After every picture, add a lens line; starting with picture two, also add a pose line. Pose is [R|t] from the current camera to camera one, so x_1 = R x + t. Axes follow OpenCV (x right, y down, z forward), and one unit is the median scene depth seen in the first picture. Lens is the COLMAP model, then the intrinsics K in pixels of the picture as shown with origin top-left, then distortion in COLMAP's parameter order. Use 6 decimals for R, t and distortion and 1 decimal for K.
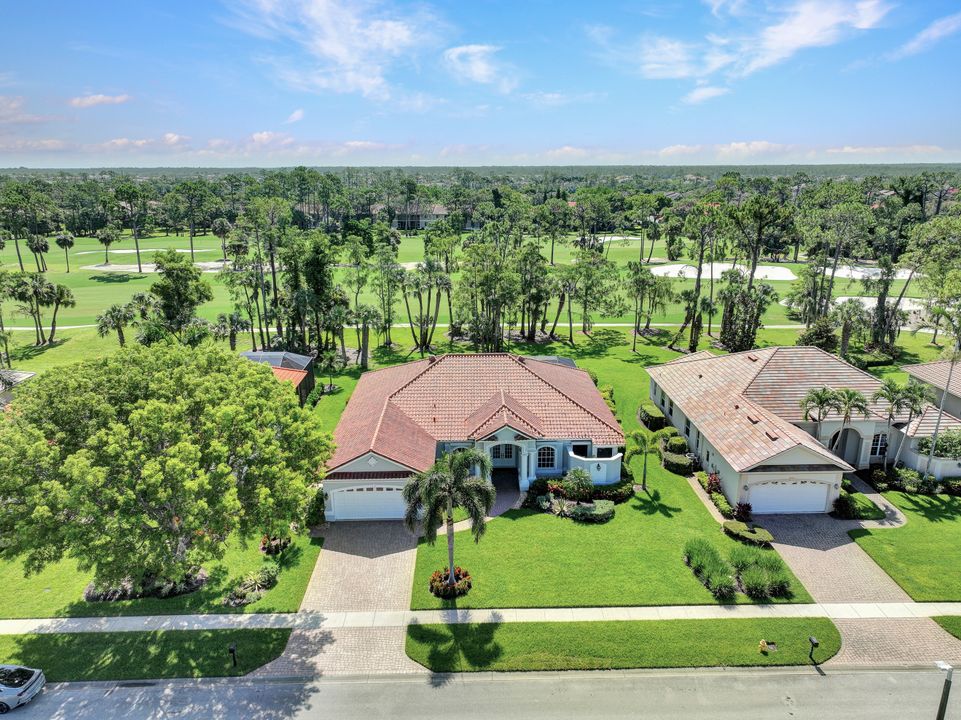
lens RADIAL K [[676.5, 0, 480.5], [0, 676.5, 360.0], [0, 0, 1]] dist [0.004420, 0.008279]
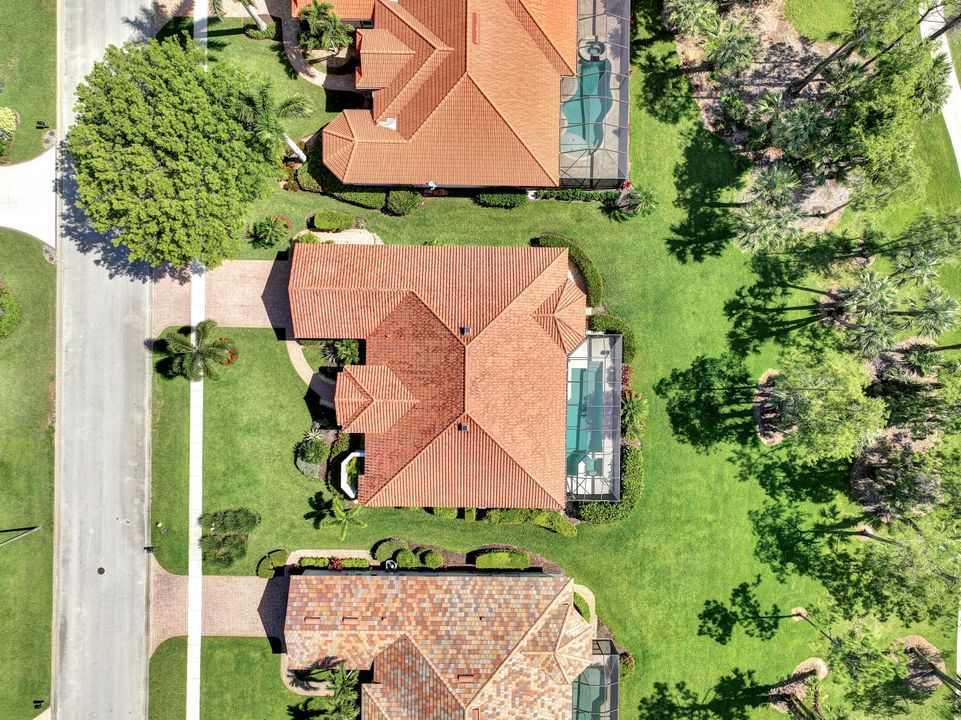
lens RADIAL K [[676.5, 0, 480.5], [0, 676.5, 360.0], [0, 0, 1]] dist [0.004420, 0.008279]
pose [[-0.037688, 0.999224, 0.011468, -0.064671], [-0.288336, -0.021862, 0.957280, -1.358053], [0.956787, 0.032771, 0.288936, 1.131483]]
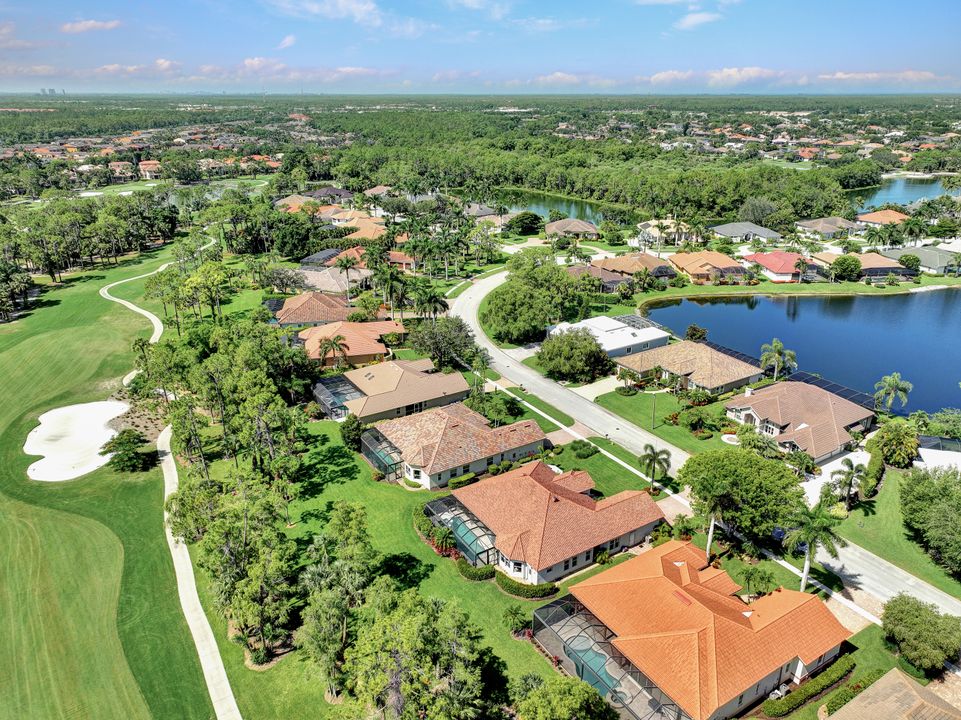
lens RADIAL K [[676.5, 0, 480.5], [0, 676.5, 360.0], [0, 0, 1]] dist [0.004420, 0.008279]
pose [[-0.509157, -0.308932, 0.803318, -1.814968], [0.241427, 0.844621, 0.477837, -1.694383], [-0.826119, 0.437236, -0.355461, 2.402492]]
